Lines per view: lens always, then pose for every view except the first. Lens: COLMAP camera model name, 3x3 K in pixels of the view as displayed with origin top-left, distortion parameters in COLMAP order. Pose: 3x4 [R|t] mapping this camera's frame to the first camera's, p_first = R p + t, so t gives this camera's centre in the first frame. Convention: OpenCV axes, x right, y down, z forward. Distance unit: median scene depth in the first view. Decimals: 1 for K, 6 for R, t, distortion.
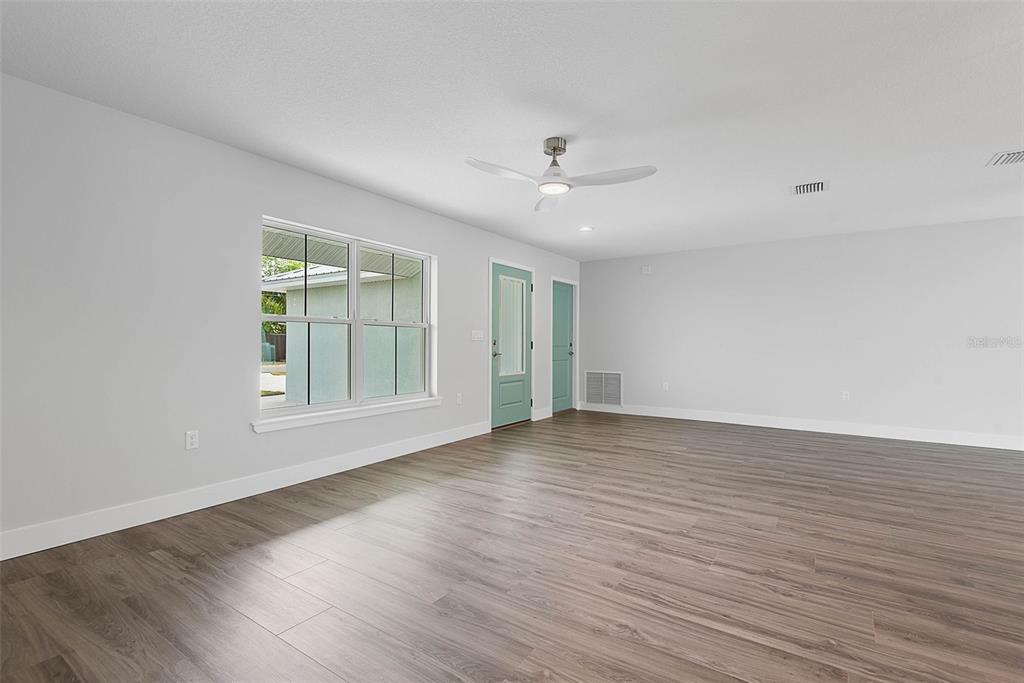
lens RADIAL K [[472.7, 0, 515.4], [0, 472.7, 340.7], [0, 0, 1]] dist [0.021530, -0.000661]
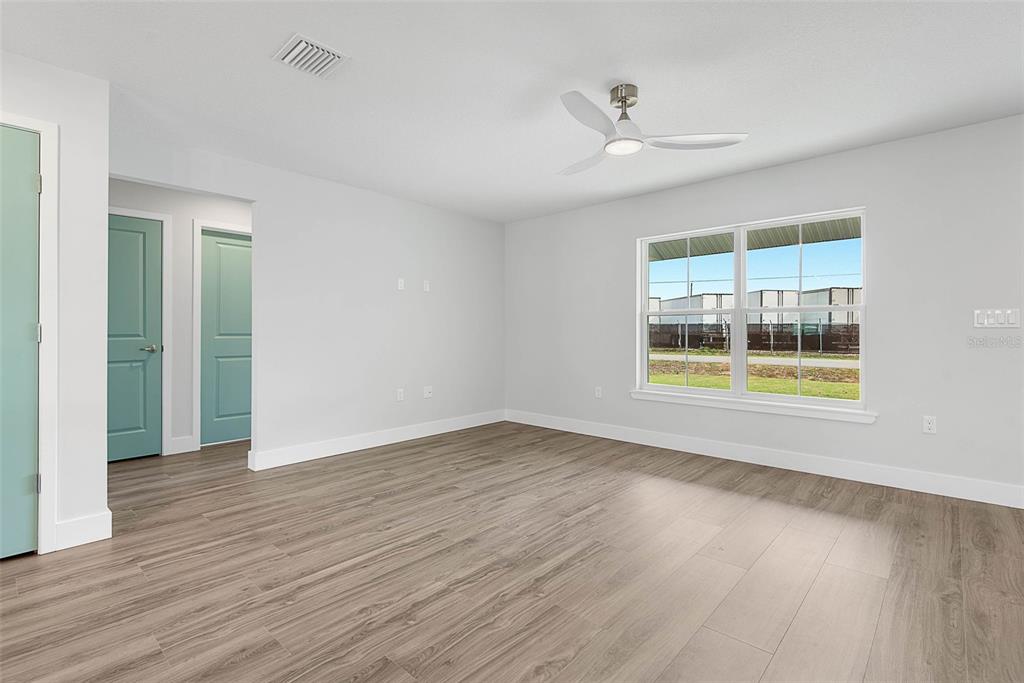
lens RADIAL K [[469.2, 0, 516.4], [0, 469.2, 334.0], [0, 0, 1]] dist [0.038985, 0.000014]
pose [[-0.137741, -0.002950, -0.990464, 1.358348], [0.002934, 0.999990, -0.003386, 0.013770], [0.990464, -0.003372, -0.137731, 1.349597]]
